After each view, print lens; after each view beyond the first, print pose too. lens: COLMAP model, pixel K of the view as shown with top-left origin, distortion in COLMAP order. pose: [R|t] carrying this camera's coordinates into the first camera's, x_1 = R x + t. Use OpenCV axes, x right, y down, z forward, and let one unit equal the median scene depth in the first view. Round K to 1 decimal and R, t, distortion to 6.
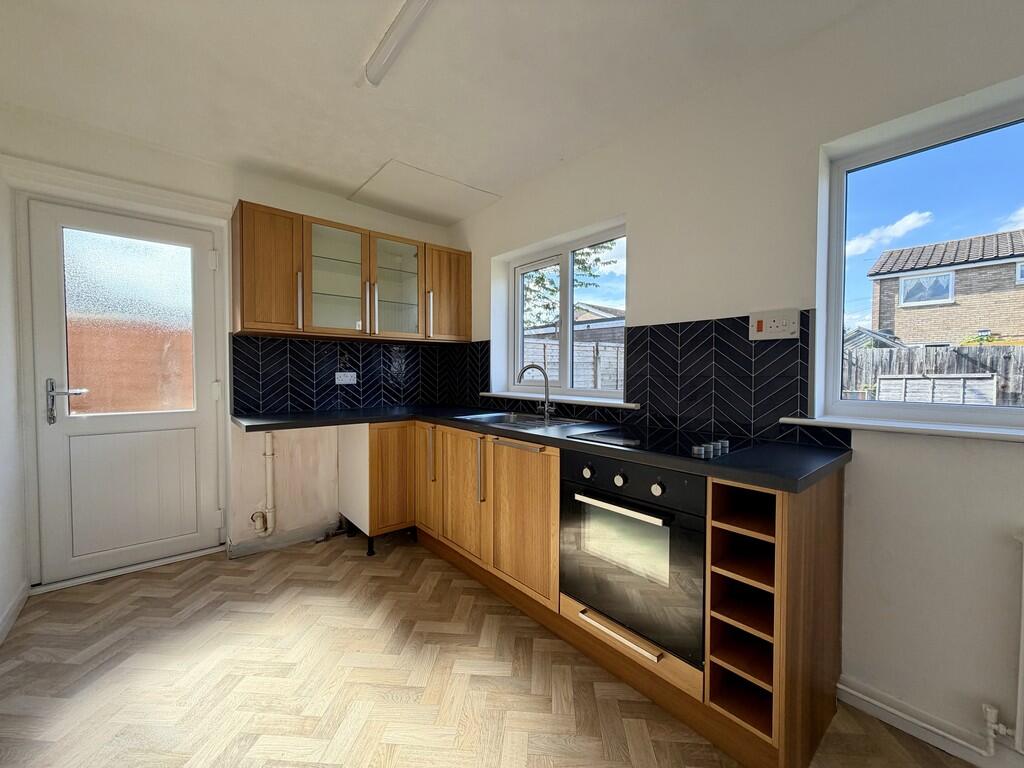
lens RADIAL K [[405.2, 0, 519.4], [0, 405.2, 384.2], [0, 0, 1]] dist [0.000331, 0.000787]
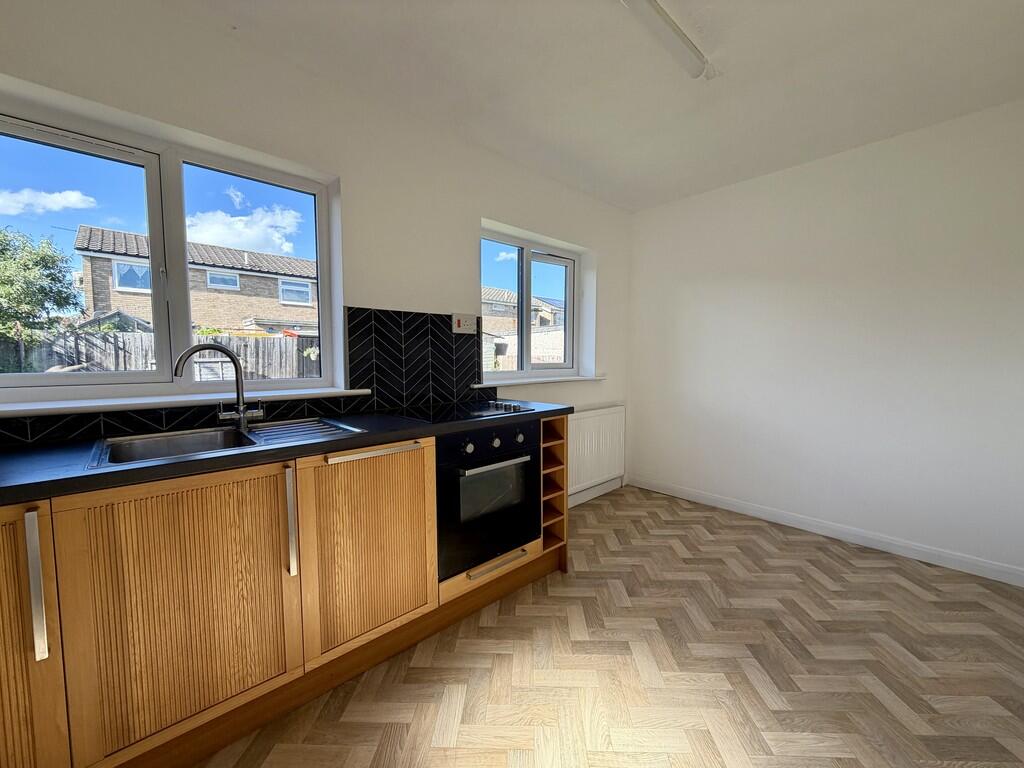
lens RADIAL K [[405.9, 0, 512.0], [0, 405.9, 384.0], [0, 0, 1]] dist [0.000797, 0.000051]
pose [[-0.035333, -0.070707, 0.996871, -0.170794], [0.034804, 0.996802, 0.071936, -0.005235], [-0.998769, 0.037237, -0.032759, 0.170859]]
